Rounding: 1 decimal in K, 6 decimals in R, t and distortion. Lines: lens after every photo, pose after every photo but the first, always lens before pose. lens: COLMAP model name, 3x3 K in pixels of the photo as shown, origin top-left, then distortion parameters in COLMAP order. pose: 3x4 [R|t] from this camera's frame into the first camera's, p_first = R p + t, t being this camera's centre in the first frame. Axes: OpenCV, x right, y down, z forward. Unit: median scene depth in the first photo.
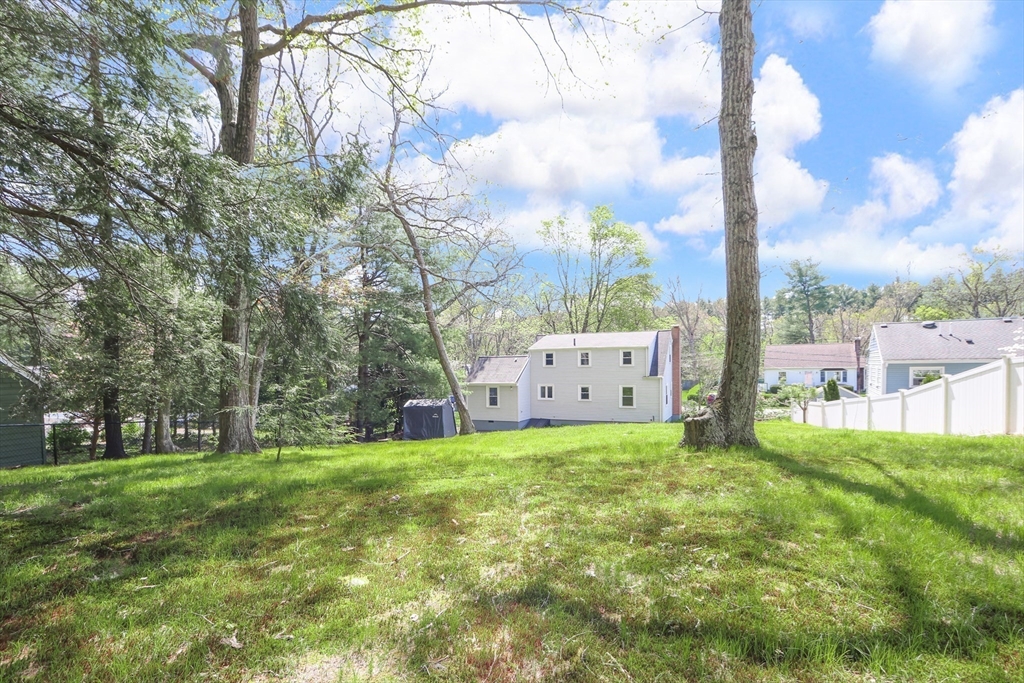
lens RADIAL K [[479.9, 0, 514.7], [0, 479.9, 384.0], [0, 0, 1]] dist [-0.000370, 0.000241]
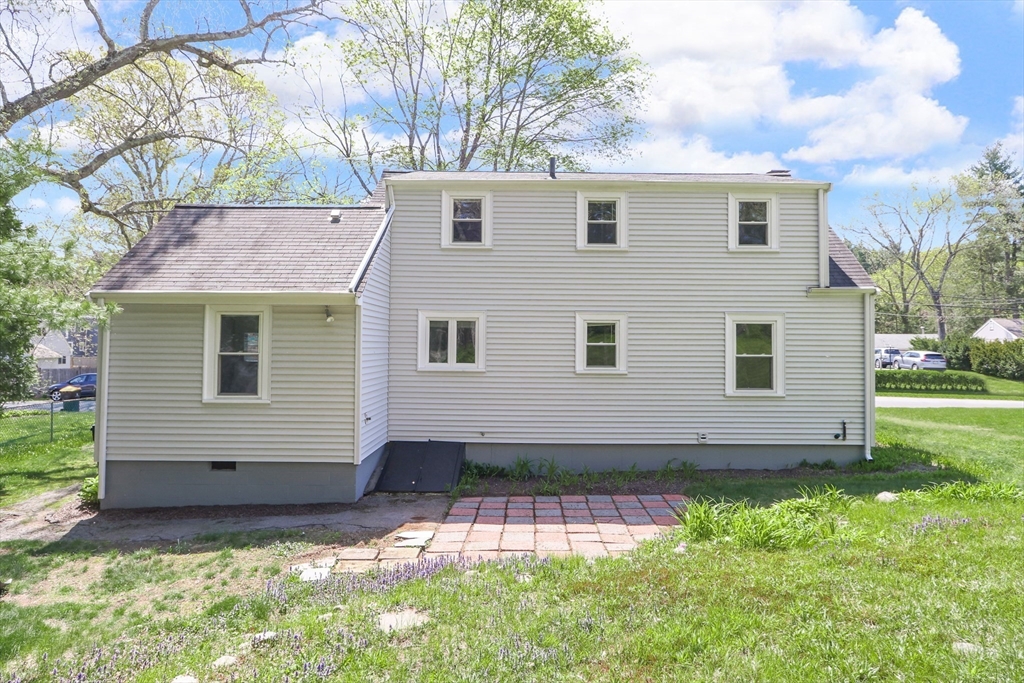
lens RADIAL K [[629.2, 0, 521.7], [0, 629.2, 325.7], [0, 0, 1]] dist [-0.008281, 0.000021]
pose [[0.907489, 0.030502, 0.418967, -0.047791], [-0.006210, 0.998225, -0.059225, 0.029197], [-0.420030, 0.051144, 0.906068, 0.671734]]
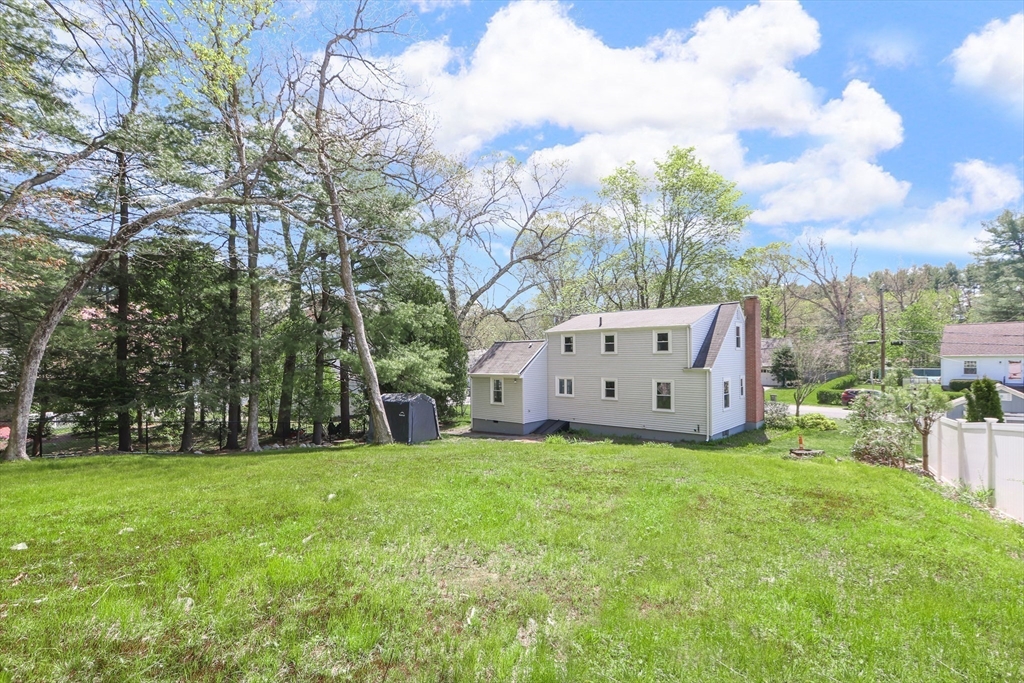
lens RADIAL K [[479.9, 0, 516.2], [0, 479.9, 362.1], [0, 0, 1]] dist [-0.000370, 0.000241]
pose [[0.959475, 0.005626, -0.281739, 0.211876], [-0.010313, 0.999832, -0.015157, -0.010384], [0.281606, 0.017449, 0.959371, 0.230610]]
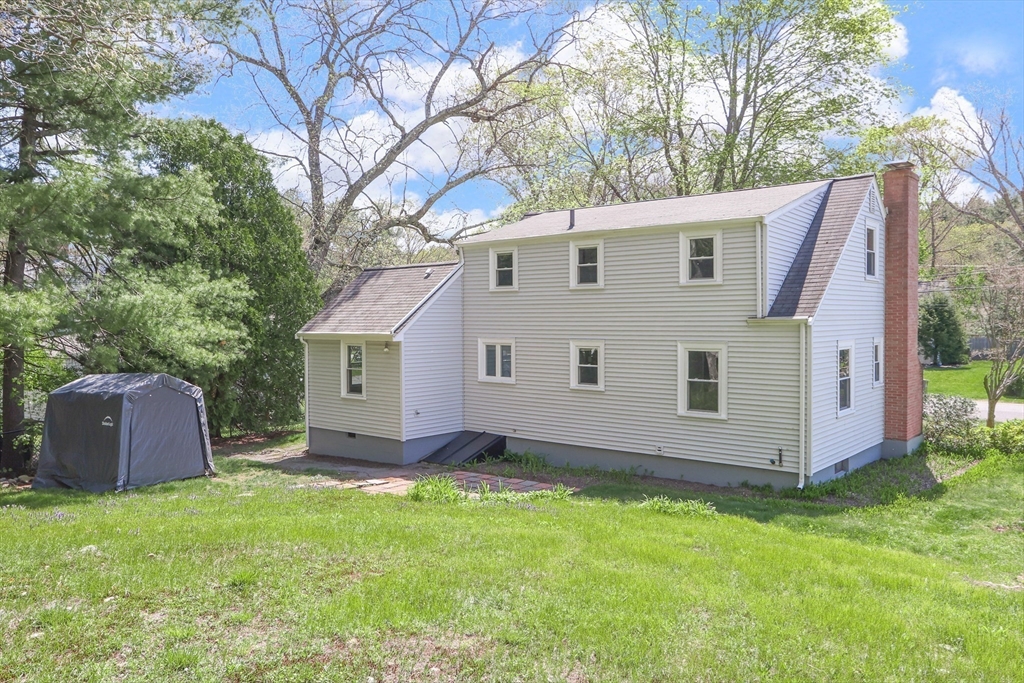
lens RADIAL K [[763.5, 0, 511.9], [0, 763.5, 340.5], [0, 0, 1]] dist [-0.007879, 0.000242]
pose [[0.963664, 0.014830, -0.266706, 0.232884], [-0.014616, 0.999889, 0.002789, -0.000200], [0.266717, 0.001210, 0.963774, 0.453146]]
